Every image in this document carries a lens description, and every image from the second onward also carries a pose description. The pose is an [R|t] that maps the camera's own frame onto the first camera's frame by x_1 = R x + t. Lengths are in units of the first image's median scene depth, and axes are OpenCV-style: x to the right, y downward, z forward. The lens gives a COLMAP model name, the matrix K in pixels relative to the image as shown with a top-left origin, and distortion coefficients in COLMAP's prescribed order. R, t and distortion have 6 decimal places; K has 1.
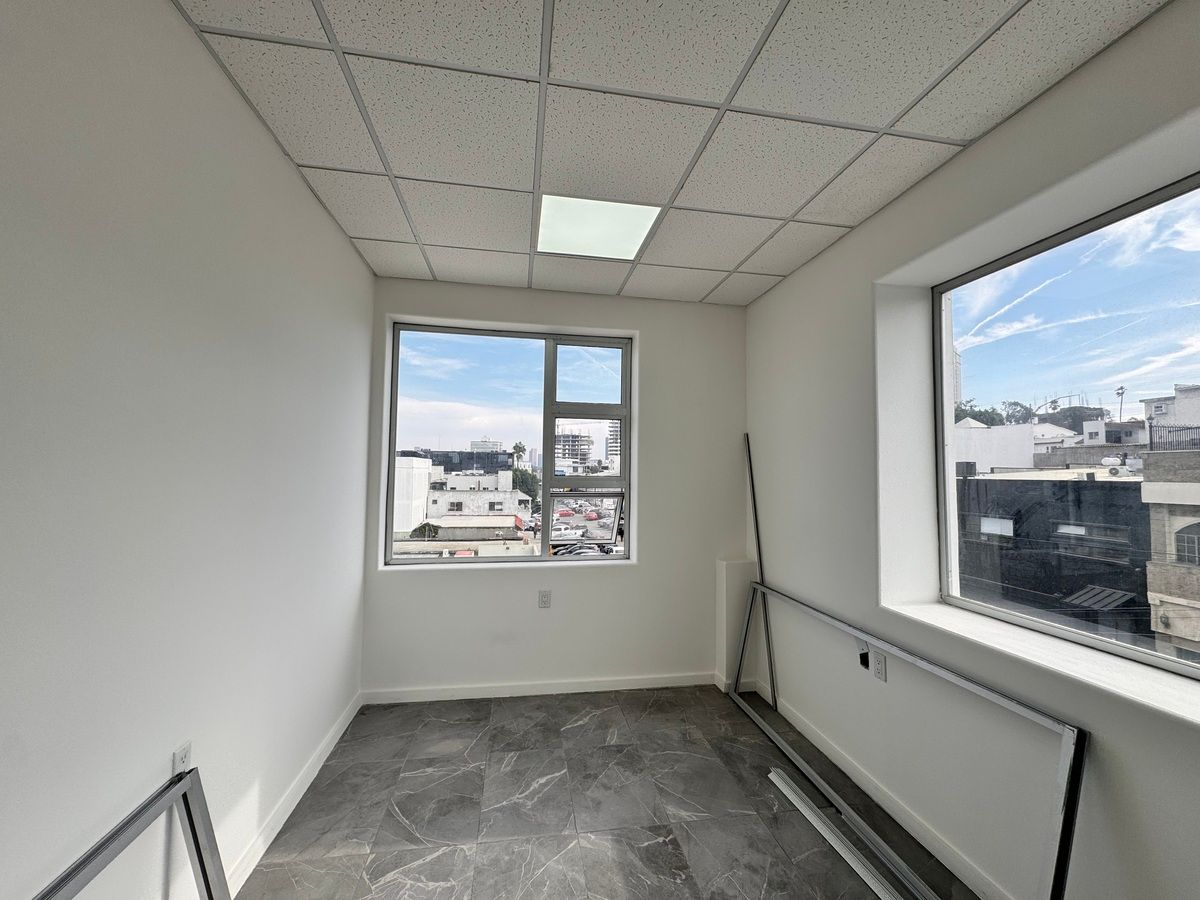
lens RADIAL K [[475.5, 0, 598.7], [0, 475.5, 448.8], [0, 0, 1]] dist [-0.001697, 0.000007]
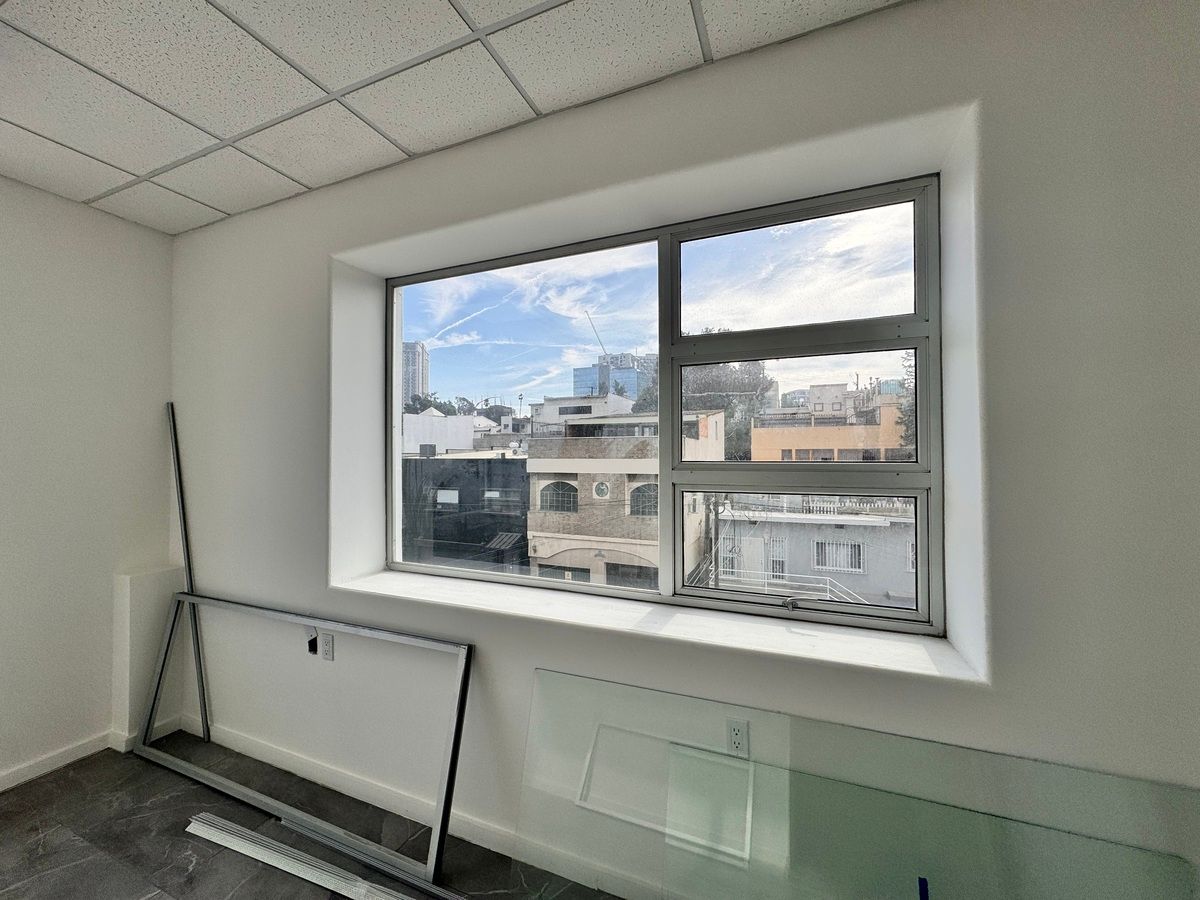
lens RADIAL K [[475.5, 0, 598.7], [0, 475.5, 448.8], [0, 0, 1]] dist [-0.001697, 0.000007]
pose [[0.541958, 0.000072, 0.840406, 0.041107], [-0.032058, 0.999274, 0.020588, 0.003363], [-0.839794, -0.038100, 0.541567, 0.002539]]
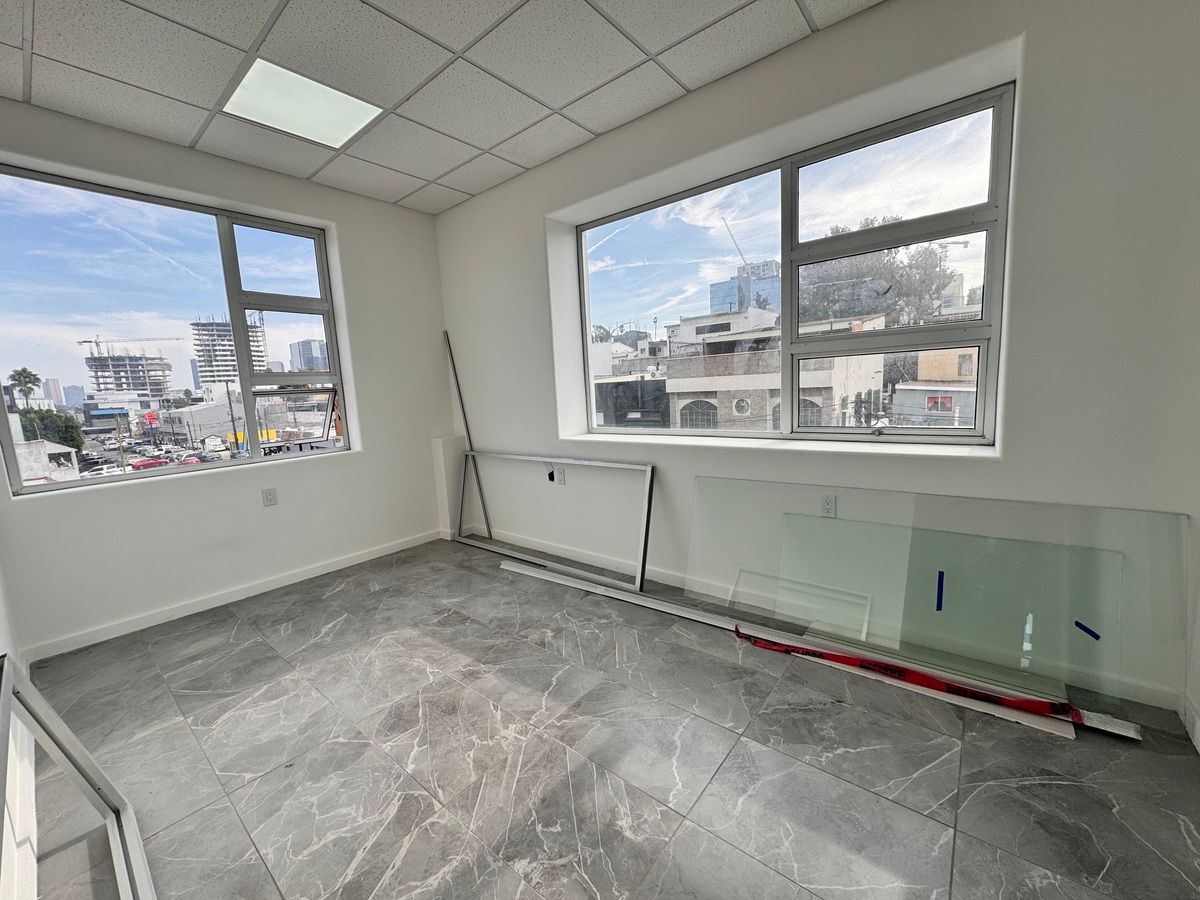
lens RADIAL K [[475.5, 0, 598.7], [0, 475.5, 448.8], [0, 0, 1]] dist [-0.001697, 0.000007]
pose [[0.754110, -0.137611, 0.642169, -0.200603], [0.028608, 0.983756, 0.177216, 0.056990], [-0.656125, -0.115269, 0.745797, -0.159878]]
